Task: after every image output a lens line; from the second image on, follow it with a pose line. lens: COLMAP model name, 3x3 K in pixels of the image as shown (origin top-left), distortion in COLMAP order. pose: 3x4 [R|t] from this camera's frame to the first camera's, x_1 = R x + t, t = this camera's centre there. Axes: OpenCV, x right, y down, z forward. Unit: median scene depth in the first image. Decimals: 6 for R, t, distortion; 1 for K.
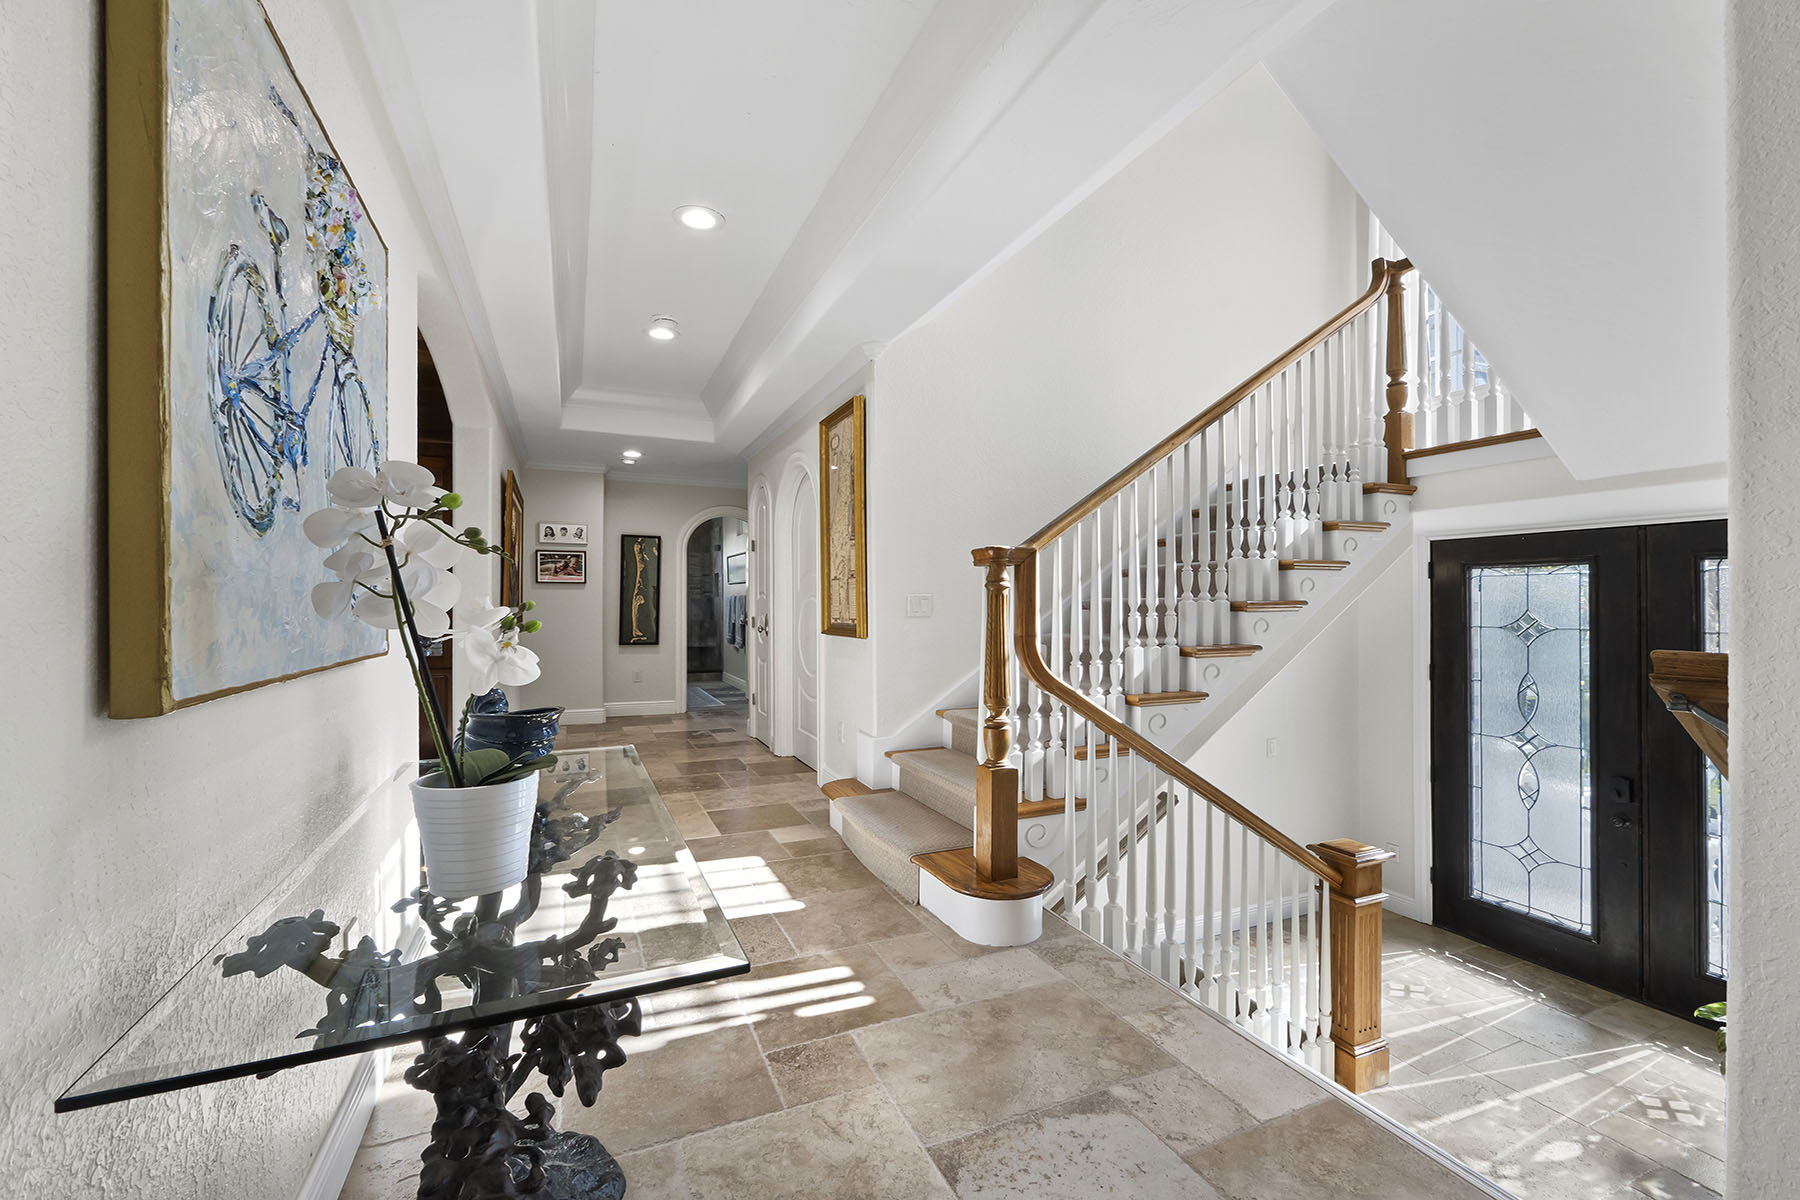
lens RADIAL K [[761.9, 0, 908.8], [0, 761.9, 605.7], [0, 0, 1]] dist [-0.007711, 0.000127]
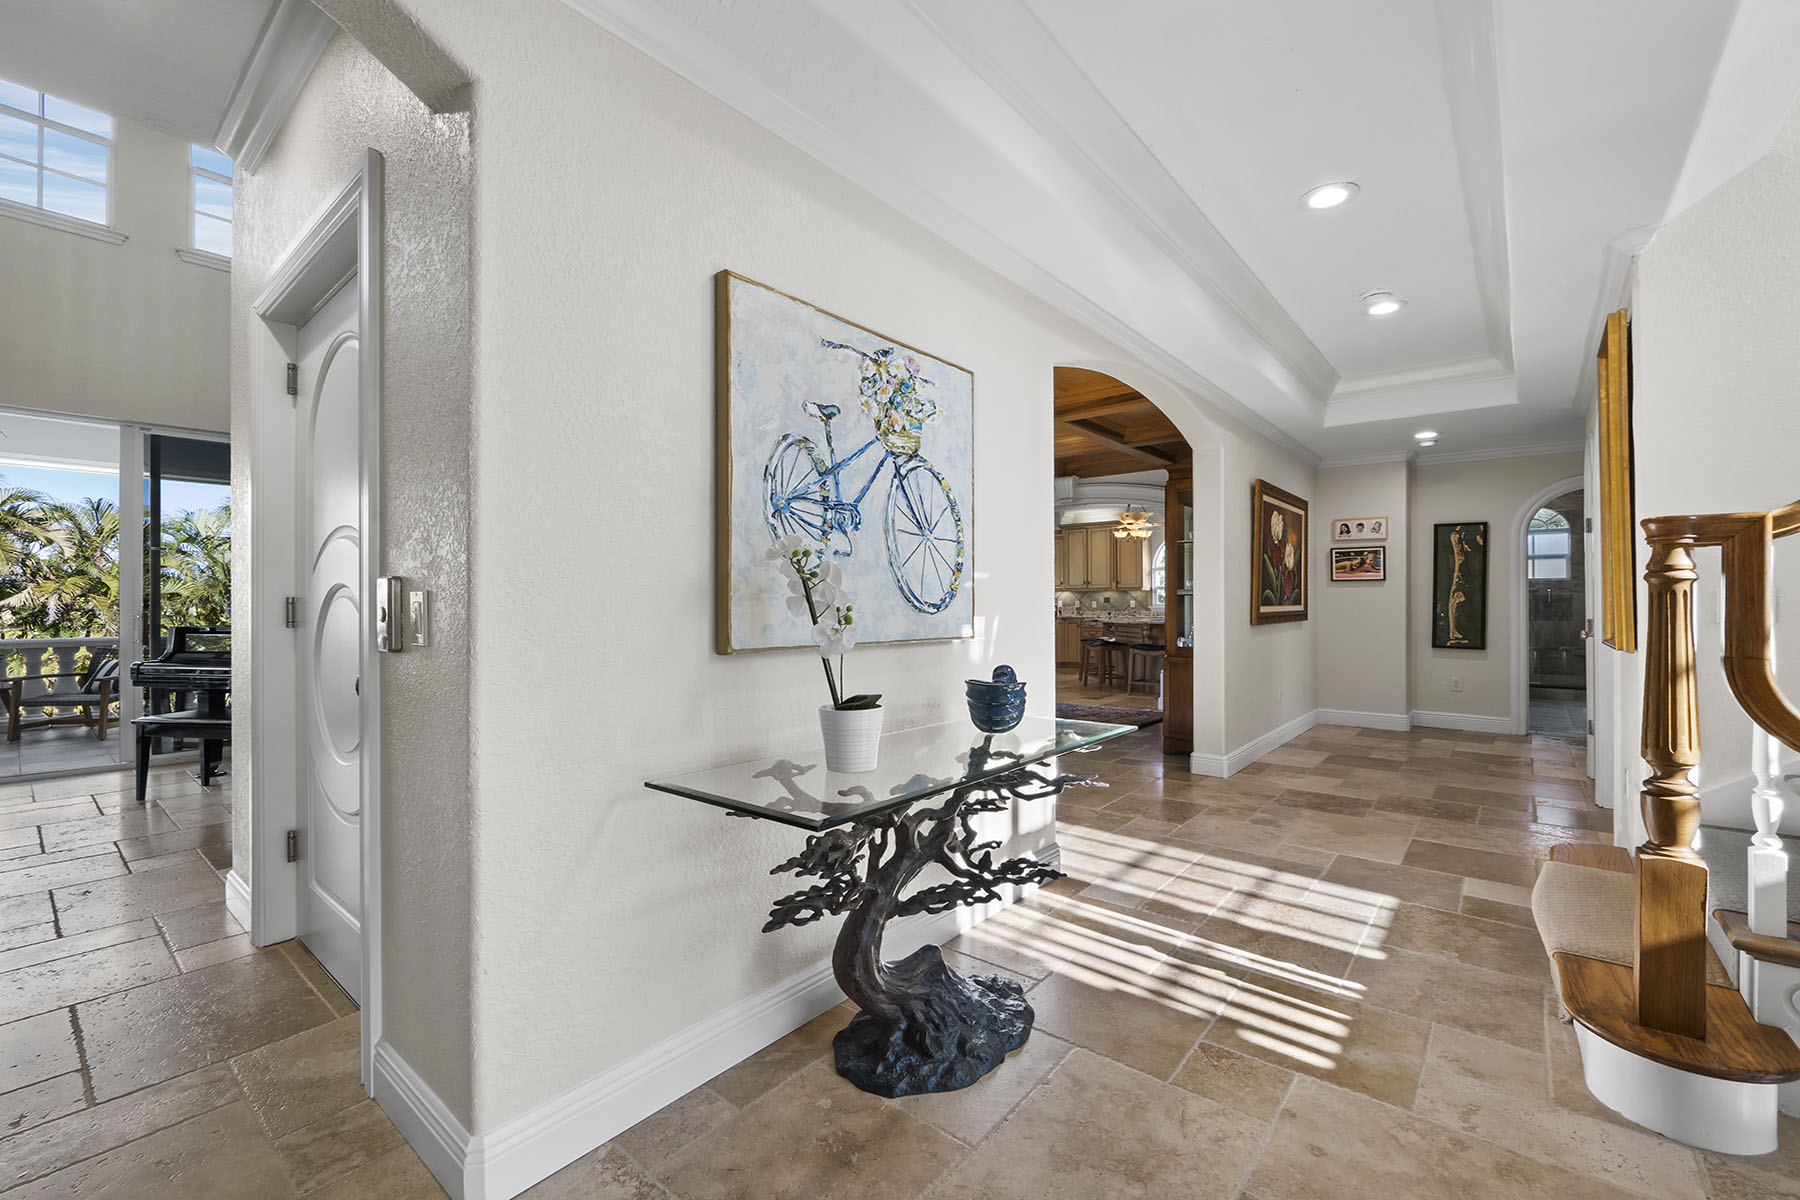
lens RADIAL K [[761.9, 0, 905.5], [0, 761.9, 599.9], [0, 0, 1]] dist [-0.007711, 0.000127]
pose [[0.442203, -0.002674, -0.896911, 0.291247], [0.000021, 0.999996, -0.002971, -0.003658], [0.896915, 0.001295, 0.442201, 0.093977]]
